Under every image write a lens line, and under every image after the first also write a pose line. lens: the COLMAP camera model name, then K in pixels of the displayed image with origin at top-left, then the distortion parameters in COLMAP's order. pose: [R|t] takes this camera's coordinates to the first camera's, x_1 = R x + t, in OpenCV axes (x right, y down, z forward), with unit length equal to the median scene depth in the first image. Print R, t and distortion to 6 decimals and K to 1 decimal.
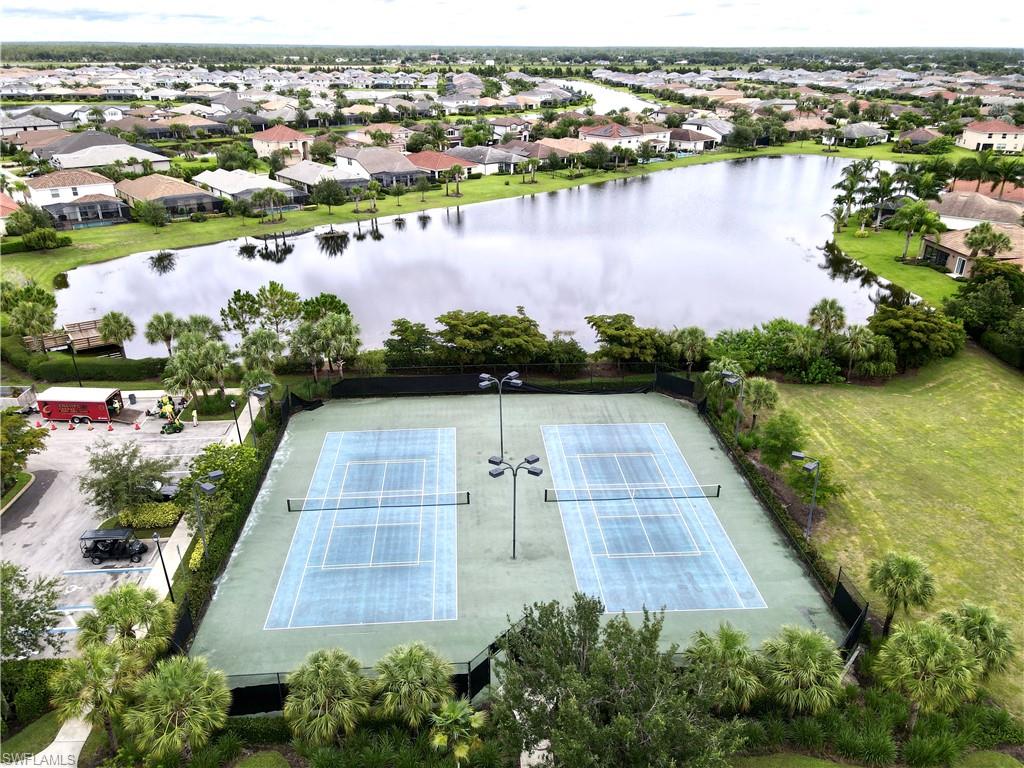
lens RADIAL K [[747.2, 0, 512.0], [0, 747.2, 384.0], [0, 0, 1]] dist [0.004825, 0.002458]
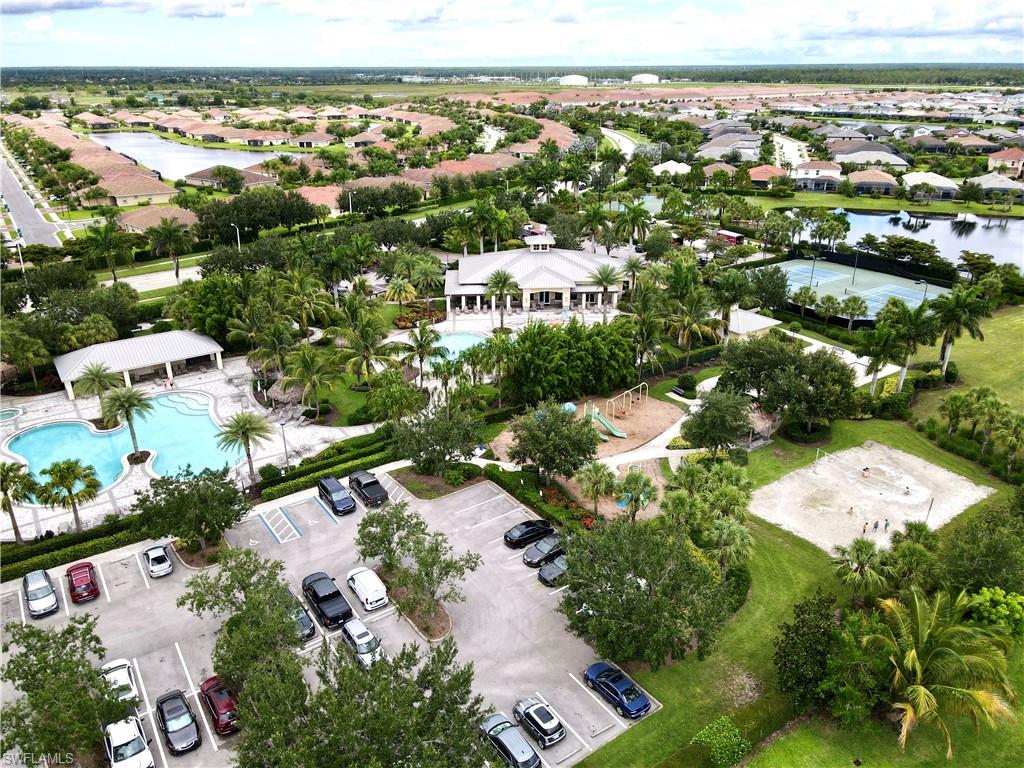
lens RADIAL K [[747.2, 0, 512.0], [0, 747.2, 384.0], [0, 0, 1]] dist [0.004825, 0.002458]
pose [[0.503885, 0.325480, -0.800102, 0.567668], [-0.344055, 0.925265, 0.159719, 0.151778], [0.792291, 0.194799, 0.578211, -0.434339]]
